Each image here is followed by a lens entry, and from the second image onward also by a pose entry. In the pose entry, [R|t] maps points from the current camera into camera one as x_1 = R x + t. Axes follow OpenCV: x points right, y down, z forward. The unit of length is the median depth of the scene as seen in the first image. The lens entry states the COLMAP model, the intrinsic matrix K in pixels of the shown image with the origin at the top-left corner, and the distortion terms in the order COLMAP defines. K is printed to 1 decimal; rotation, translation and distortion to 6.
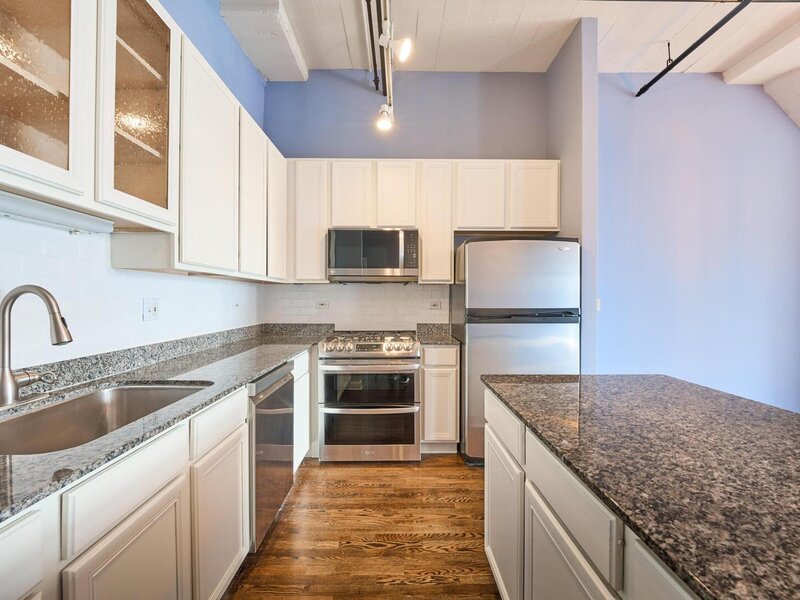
lens RADIAL K [[363.5, 0, 398.8], [0, 363.5, 303.1], [0, 0, 1]] dist [-0.003899, -0.004484]
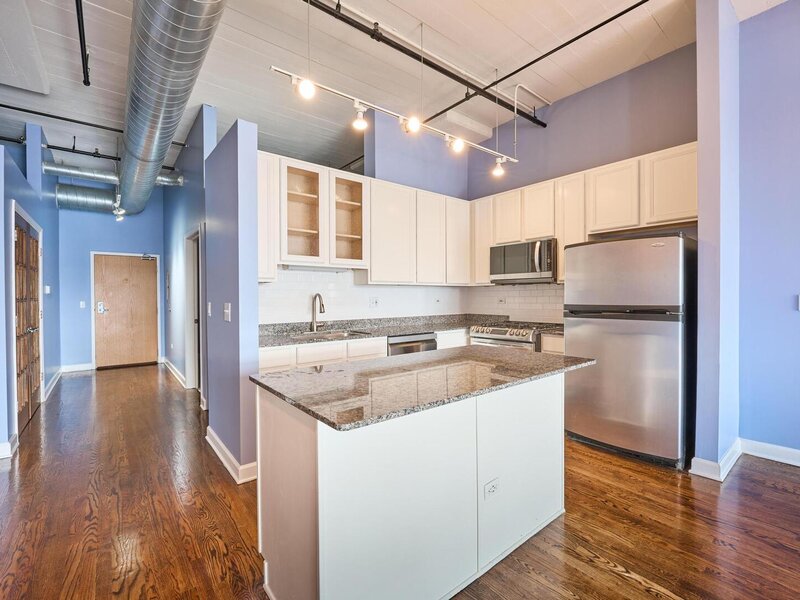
lens RADIAL K [[363.5, 0, 397.2], [0, 363.5, 301.9], [0, 0, 1]] dist [-0.003899, -0.004484]
pose [[0.613818, 0.005805, -0.789426, 0.702925], [-0.002659, 0.999982, 0.005285, 0.001811], [0.789443, -0.001145, 0.613822, -0.142003]]
